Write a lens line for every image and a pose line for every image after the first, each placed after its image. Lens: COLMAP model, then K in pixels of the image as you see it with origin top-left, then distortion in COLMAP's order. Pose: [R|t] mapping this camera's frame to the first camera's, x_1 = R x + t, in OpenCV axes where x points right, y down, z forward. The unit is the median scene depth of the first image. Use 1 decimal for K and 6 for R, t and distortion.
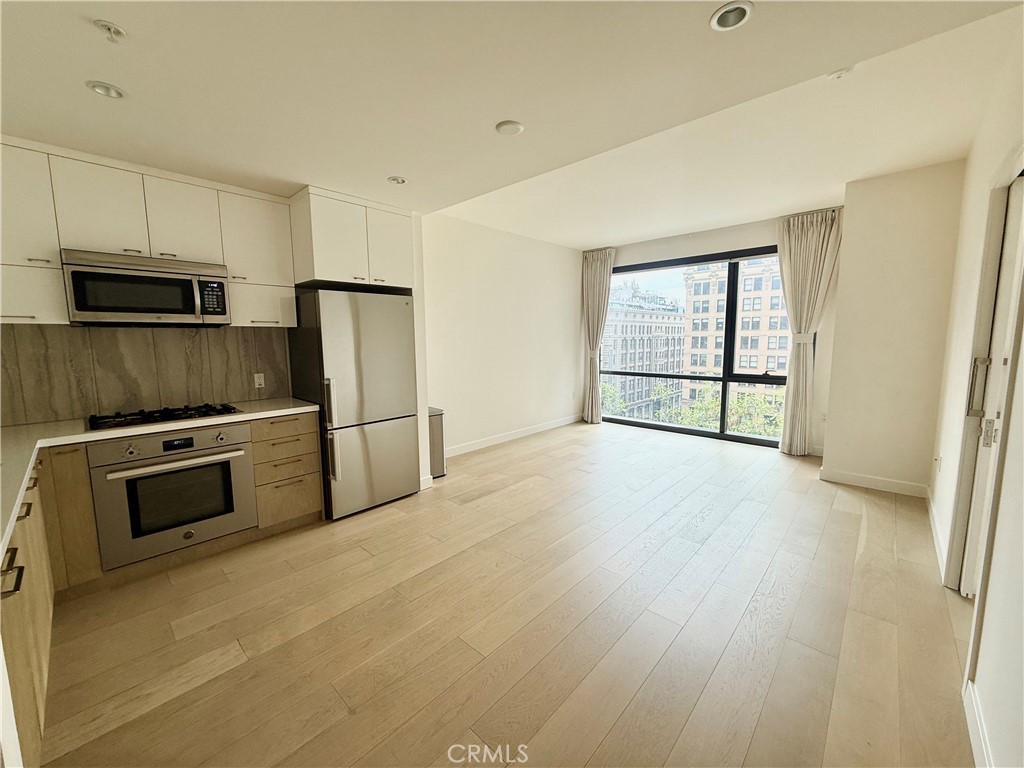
lens RADIAL K [[409.6, 0, 512.0], [0, 409.6, 384.0], [0, 0, 1]] dist [0.001478, 0.000247]
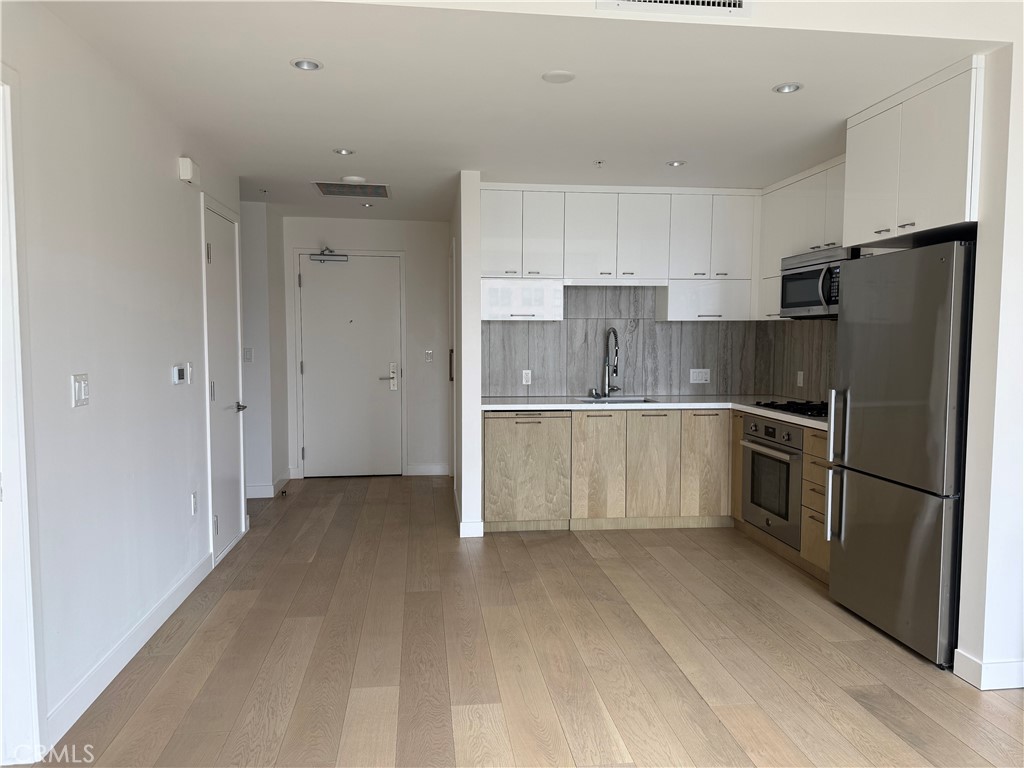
lens RADIAL K [[716.4, 0, 510.3], [0, 716.4, 389.5], [0, 0, 1]] dist [0.140420, -0.202443]
pose [[-0.645101, 0.061591, -0.761611, 0.909679], [-0.088396, 0.984038, 0.154451, -0.166882], [0.758967, 0.166960, -0.629360, 1.462790]]
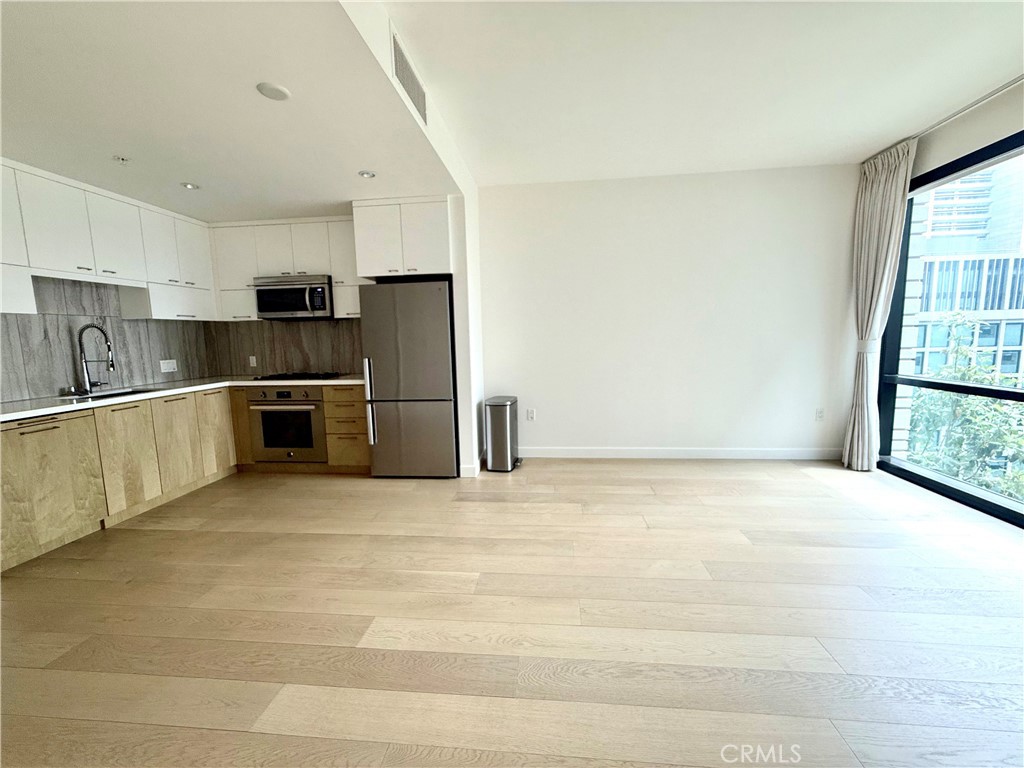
lens RADIAL K [[409.6, 0, 512.0], [0, 409.6, 384.0], [0, 0, 1]] dist [0.001478, 0.000247]
pose [[0.601864, 0.087273, -0.793816, 0.838012], [-0.074950, 0.995796, 0.052652, -0.036745], [0.795074, 0.027807, 0.605875, 0.659997]]
